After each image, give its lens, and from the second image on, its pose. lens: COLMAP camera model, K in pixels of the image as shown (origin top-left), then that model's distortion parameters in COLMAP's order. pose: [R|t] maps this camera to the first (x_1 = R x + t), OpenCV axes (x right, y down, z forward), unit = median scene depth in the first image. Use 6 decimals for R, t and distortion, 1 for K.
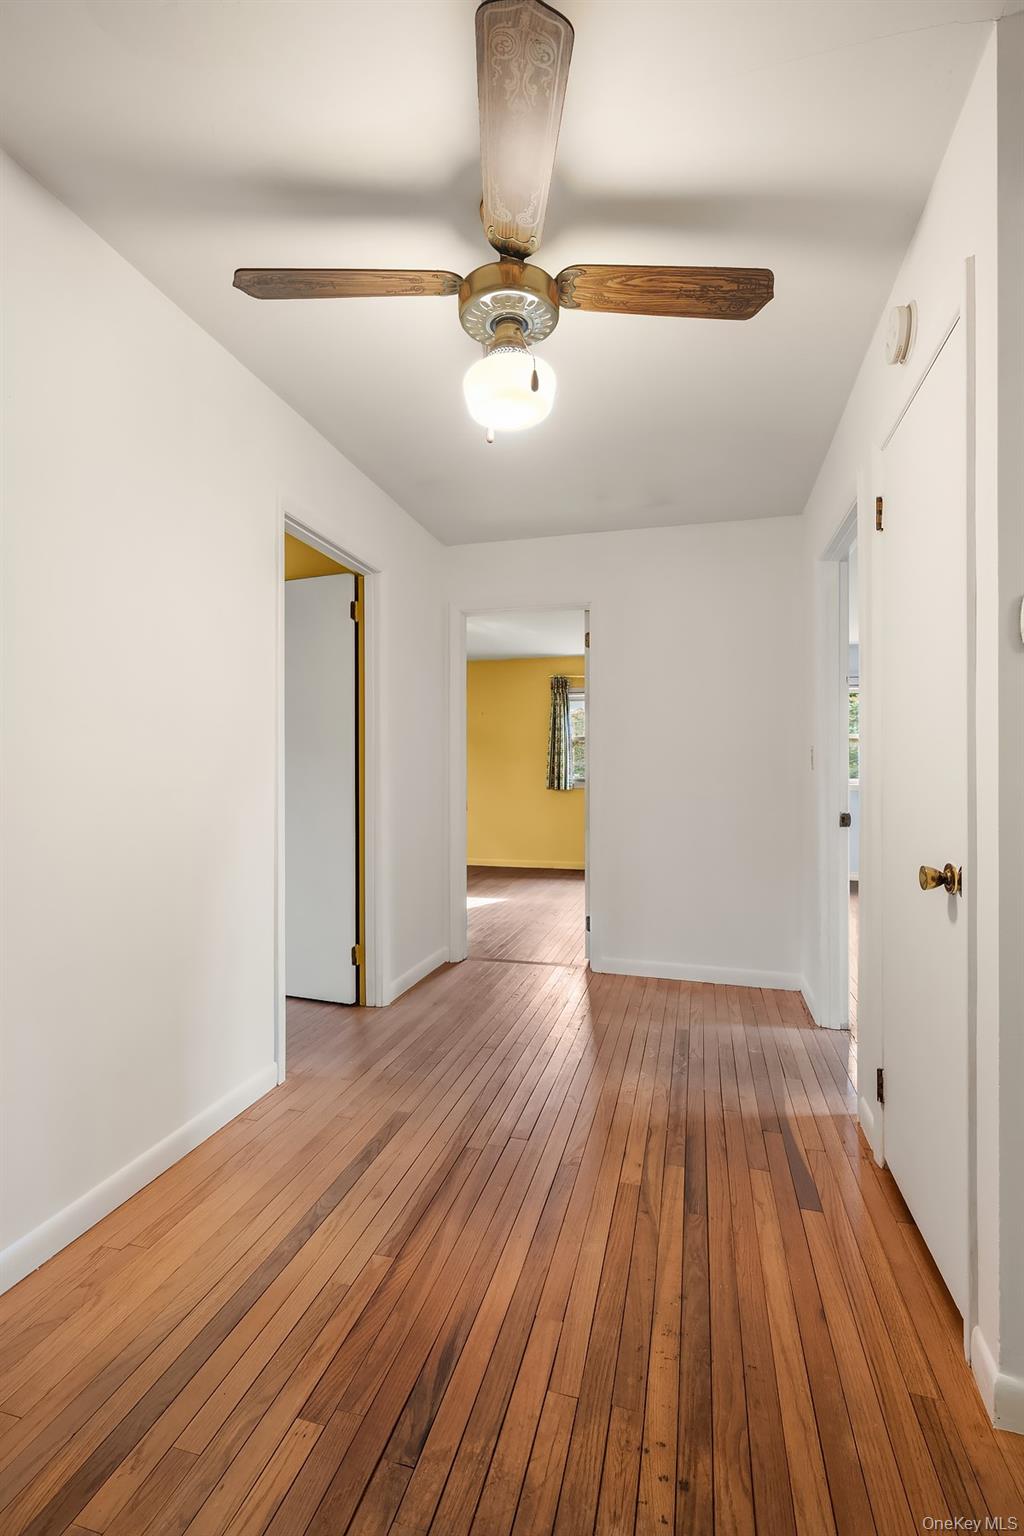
lens RADIAL K [[697.8, 0, 512.3], [0, 697.8, 767.5], [0, 0, 1]] dist [0.001167, 0.000031]
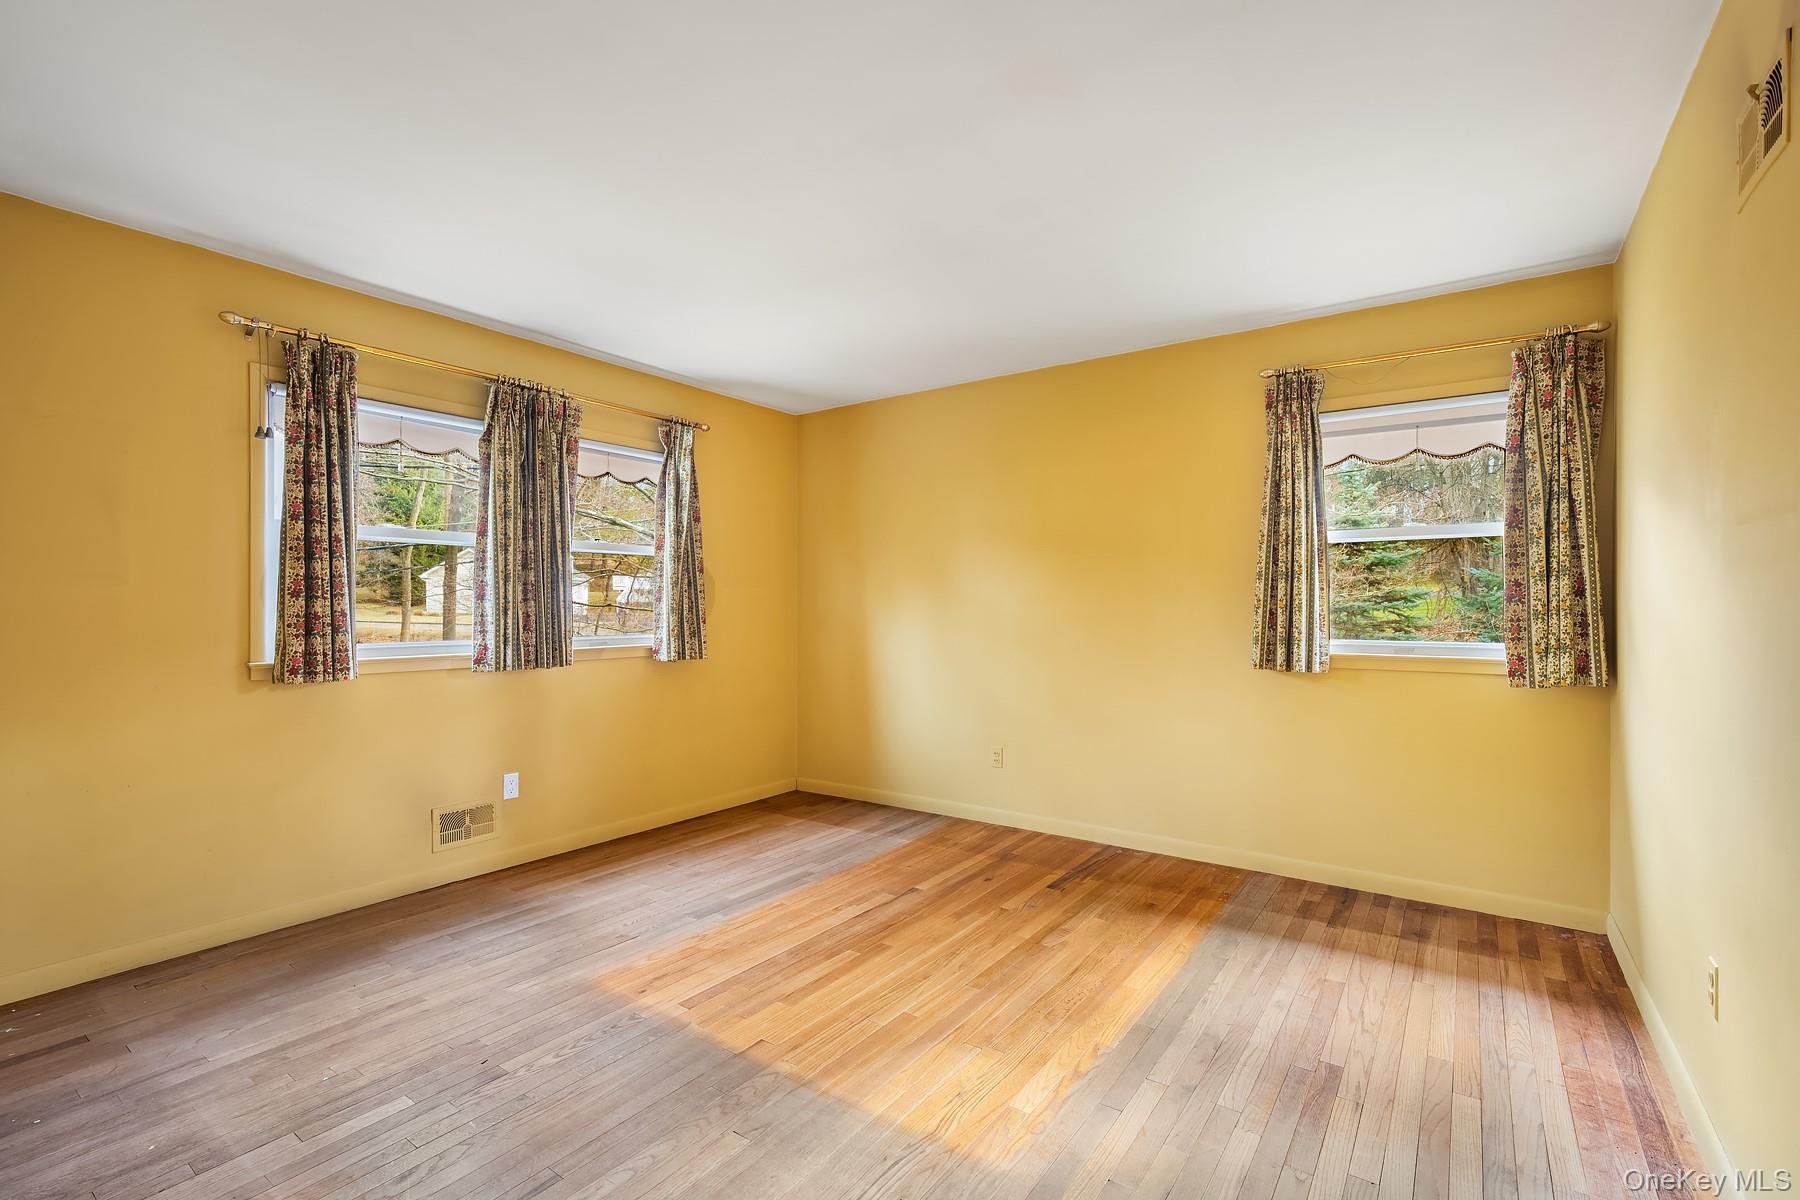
lens RADIAL K [[817.8, 0, 895.6], [0, 817.8, 605.7], [0, 0, 1]] dist [0.001167, 0.000031]
pose [[0.931130, 0.001578, -0.364684, 0.029738], [-0.002269, 0.999996, -0.001467, -0.002530], [0.364680, 0.002193, 0.931130, 0.512066]]
